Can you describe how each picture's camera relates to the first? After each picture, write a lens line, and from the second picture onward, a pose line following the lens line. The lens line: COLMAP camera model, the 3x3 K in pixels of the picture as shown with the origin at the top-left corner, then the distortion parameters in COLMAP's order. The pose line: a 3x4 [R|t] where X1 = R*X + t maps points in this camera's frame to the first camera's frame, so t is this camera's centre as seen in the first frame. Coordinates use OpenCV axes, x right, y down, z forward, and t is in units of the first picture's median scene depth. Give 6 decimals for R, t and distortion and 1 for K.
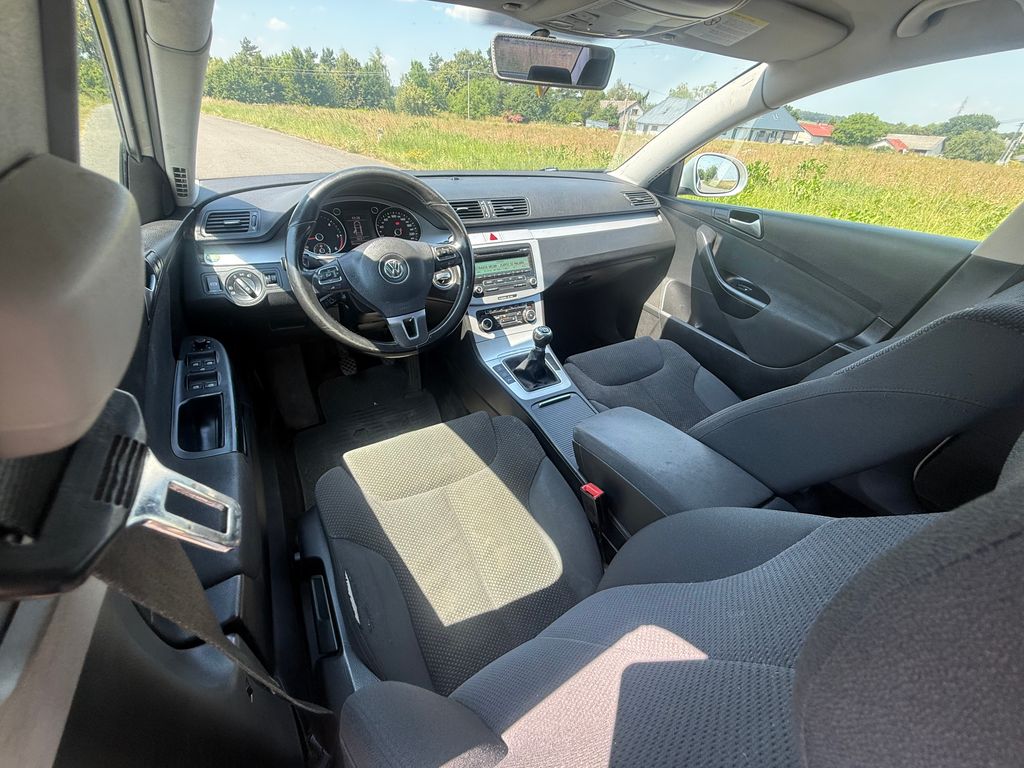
lens RADIAL K [[414.6, 0, 507.9], [0, 414.6, 380.0], [0, 0, 1]] dist [-0.008478, 0.000167]
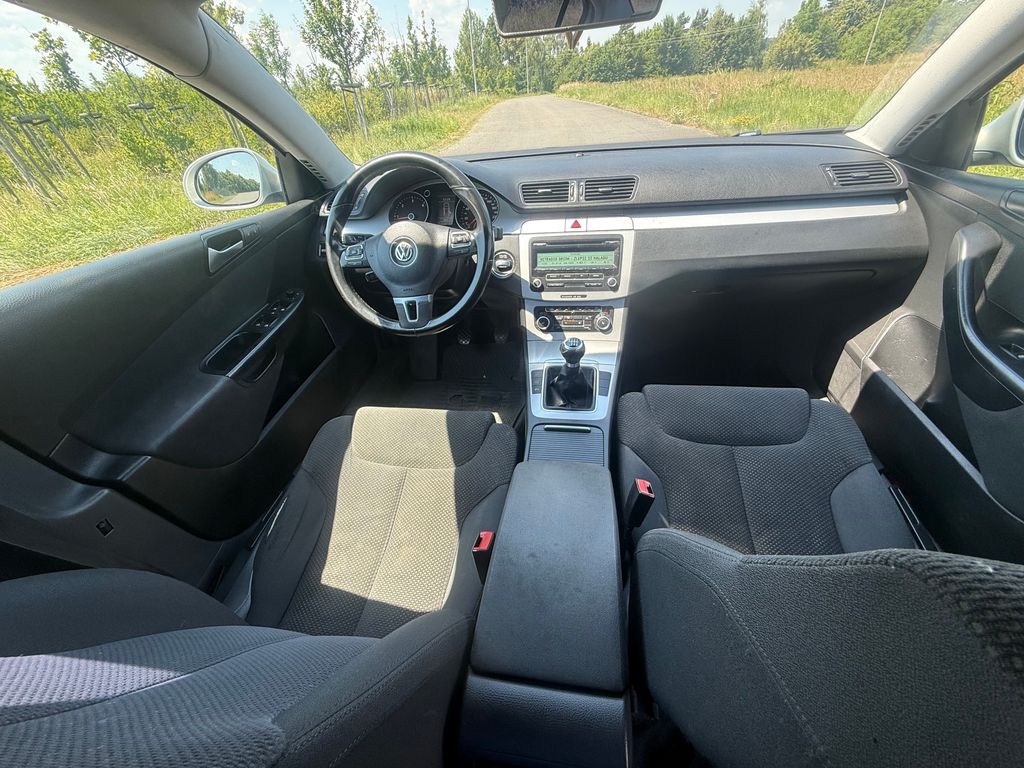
lens RADIAL K [[414.6, 0, 507.9], [0, 414.6, 380.0], [0, 0, 1]] dist [-0.008478, 0.000167]
pose [[0.756308, 0.276733, -0.592804, 0.445918], [-0.244193, 0.960054, 0.136626, -0.117274], [0.606933, 0.041427, 0.793673, 0.244685]]
